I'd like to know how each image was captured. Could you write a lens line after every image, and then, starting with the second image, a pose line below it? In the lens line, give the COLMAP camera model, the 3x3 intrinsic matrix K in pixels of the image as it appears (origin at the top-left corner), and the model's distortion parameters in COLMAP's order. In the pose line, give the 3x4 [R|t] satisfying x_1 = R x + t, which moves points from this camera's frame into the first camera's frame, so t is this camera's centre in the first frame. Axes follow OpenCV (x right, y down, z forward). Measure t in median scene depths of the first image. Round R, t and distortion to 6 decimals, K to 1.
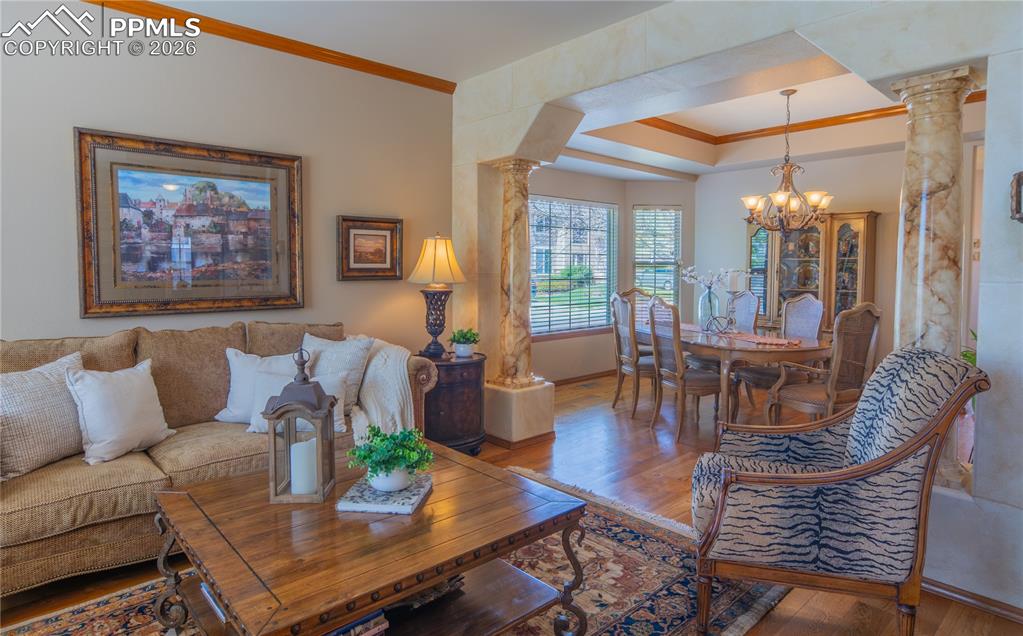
lens RADIAL K [[580.3, 0, 513.1], [0, 580.3, 295.7], [0, 0, 1]] dist [-0.004537, -0.000266]
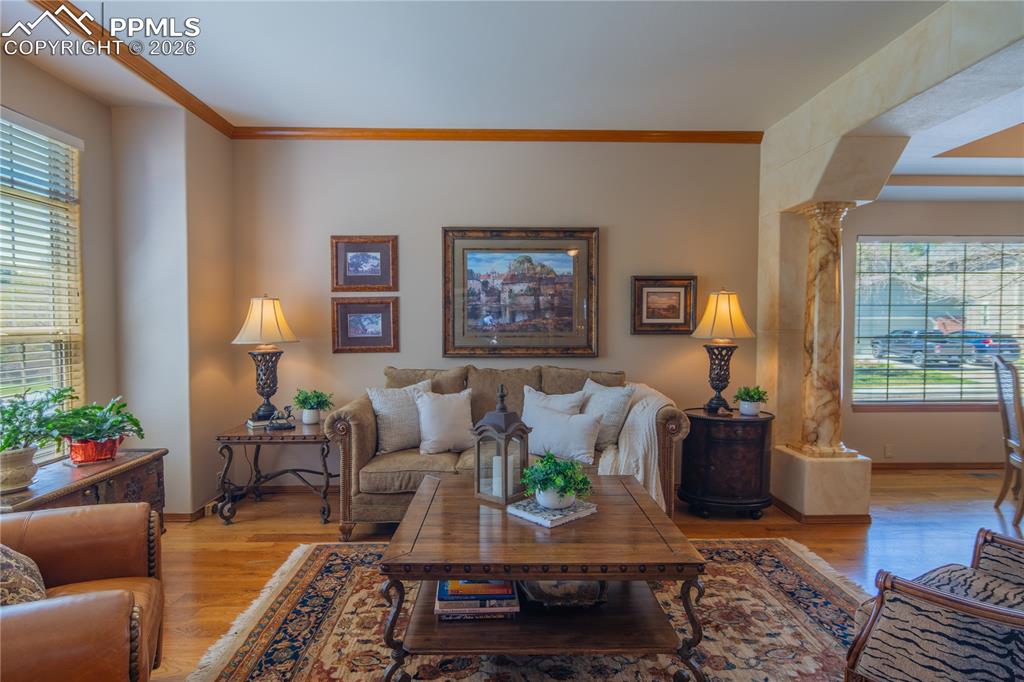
lens RADIAL K [[570.1, 0, 512.0], [0, 570.1, 341.0], [0, 0, 1]] dist [-0.007111, 0.008198]
pose [[0.750949, 0.022105, -0.659990, 0.287315], [-0.032327, 0.999472, -0.003307, -0.002148], [0.659568, 0.023819, 0.751267, 0.028586]]
